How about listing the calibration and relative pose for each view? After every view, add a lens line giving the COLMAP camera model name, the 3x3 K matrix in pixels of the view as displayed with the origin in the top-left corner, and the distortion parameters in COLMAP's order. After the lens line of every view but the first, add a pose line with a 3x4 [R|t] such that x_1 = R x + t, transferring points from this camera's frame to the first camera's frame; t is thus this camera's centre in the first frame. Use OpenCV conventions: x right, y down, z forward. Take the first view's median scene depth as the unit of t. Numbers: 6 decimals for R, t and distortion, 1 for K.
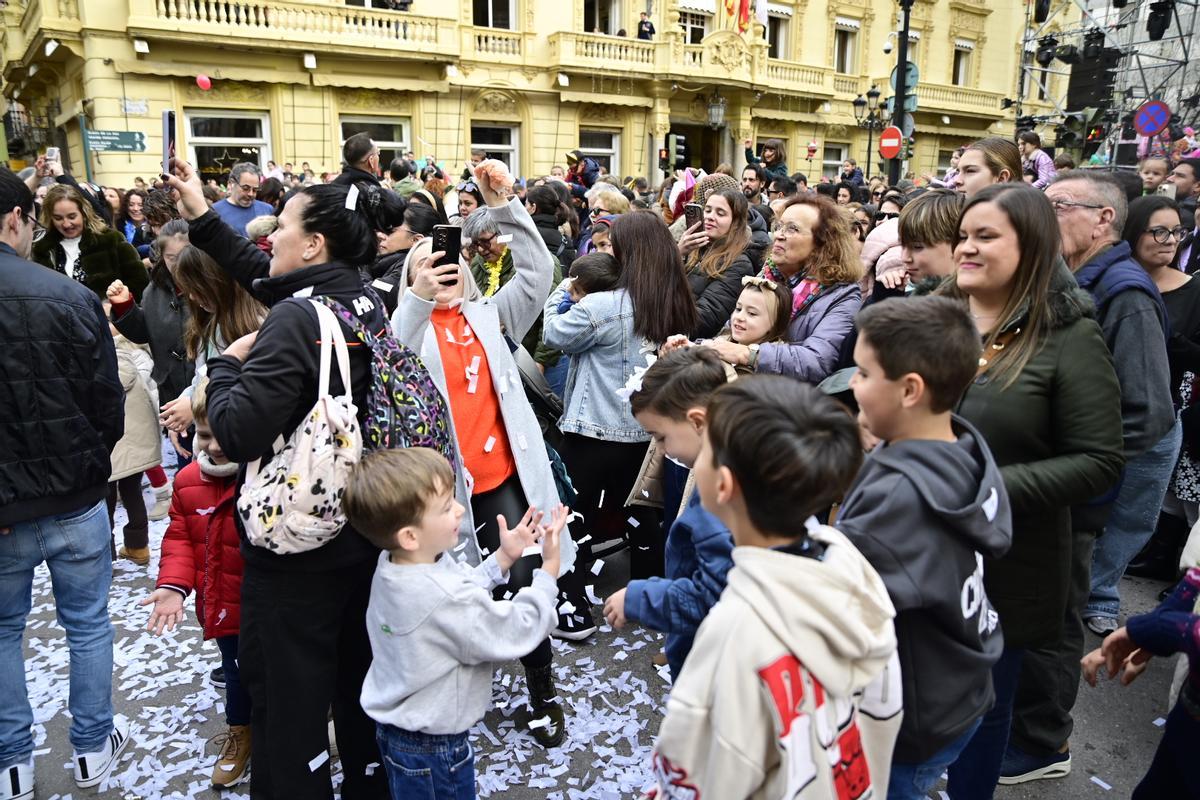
lens RADIAL K [[825.0, 0, 598.3], [0, 825.0, 394.7], [0, 0, 1]] dist [-0.108677, 0.080837]
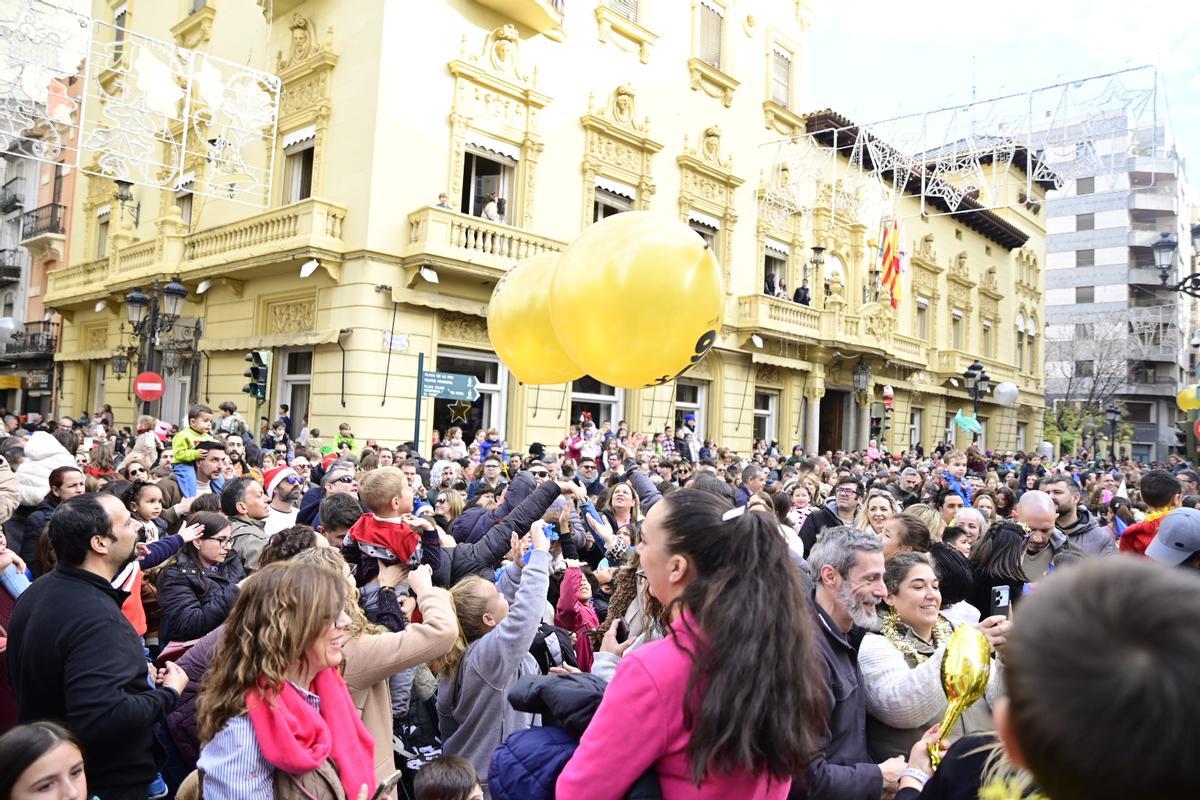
lens RADIAL K [[825.0, 0, 598.3], [0, 825.0, 394.7], [0, 0, 1]] dist [-0.108677, 0.080837]
pose [[0.976784, 0.051102, 0.208041, -0.420604], [0.008814, 0.960722, -0.277373, -0.051999], [-0.214044, 0.272767, 0.937968, 0.128430]]
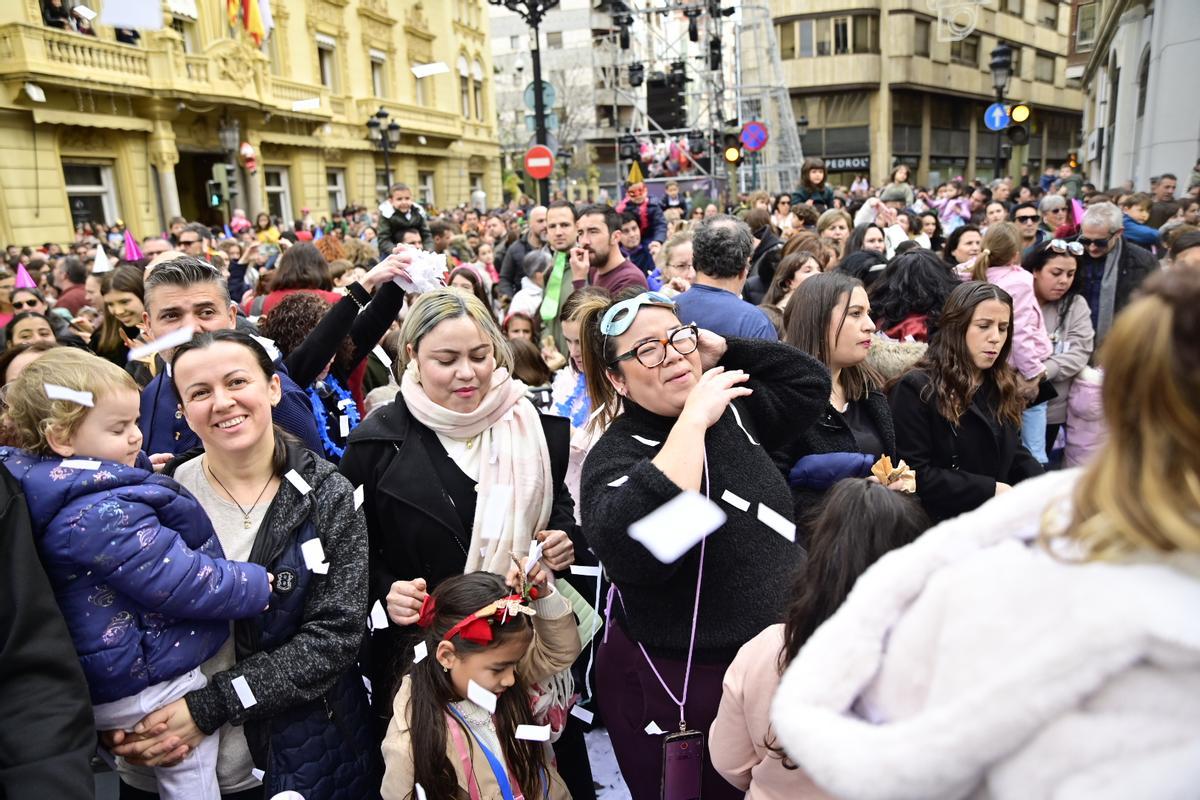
lens RADIAL K [[825.0, 0, 598.3], [0, 825.0, 394.7], [0, 0, 1]] dist [-0.108677, 0.080837]
pose [[0.730939, -0.199328, 0.652685, -0.187455], [0.216681, 0.974691, 0.055007, -0.053382], [-0.647131, 0.101218, 0.755630, 0.161549]]
